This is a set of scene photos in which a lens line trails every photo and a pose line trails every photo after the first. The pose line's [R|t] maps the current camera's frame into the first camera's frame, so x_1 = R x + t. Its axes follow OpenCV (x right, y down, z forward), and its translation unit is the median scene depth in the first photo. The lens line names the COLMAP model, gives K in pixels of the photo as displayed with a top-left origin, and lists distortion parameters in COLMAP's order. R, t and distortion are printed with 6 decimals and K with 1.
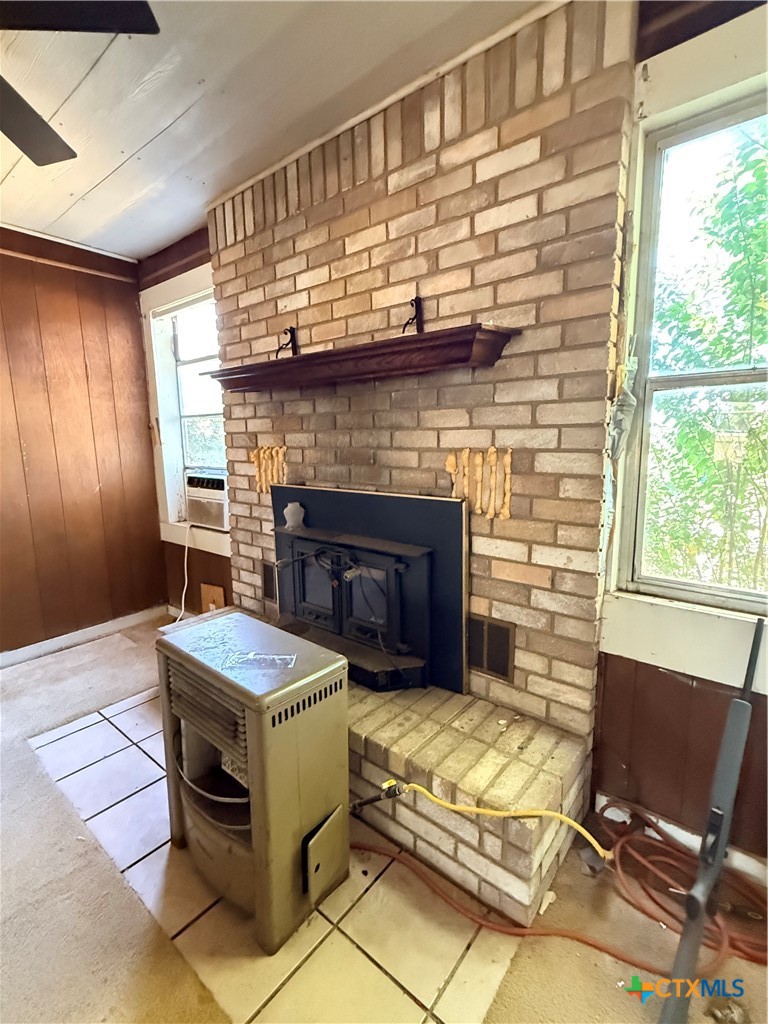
lens RADIAL K [[471.0, 0, 384.0], [0, 471.0, 512.0], [0, 0, 1]] dist [0.000274, 0.000523]
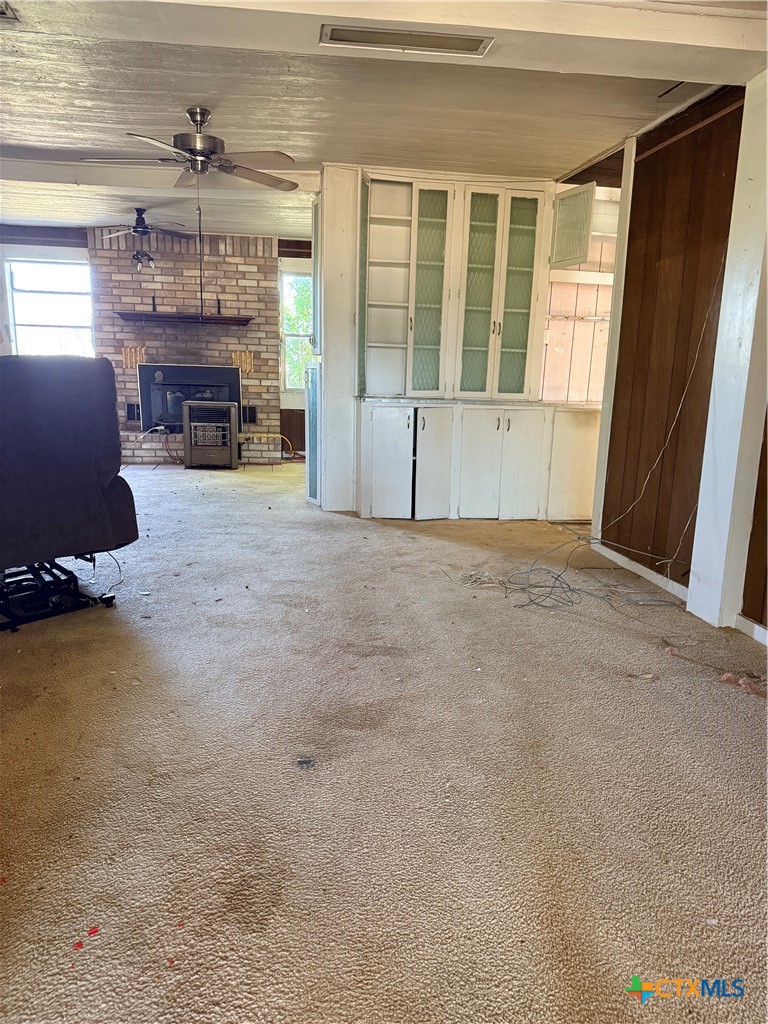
lens RADIAL K [[703.3, 0, 384.0], [0, 703.3, 512.0], [0, 0, 1]] dist [0.115587, -0.230758]
pose [[0.654760, -0.123119, 0.745742, -2.927709], [0.084053, 0.992385, 0.090040, 0.607471], [-0.751149, 0.003727, 0.660123, -2.942514]]
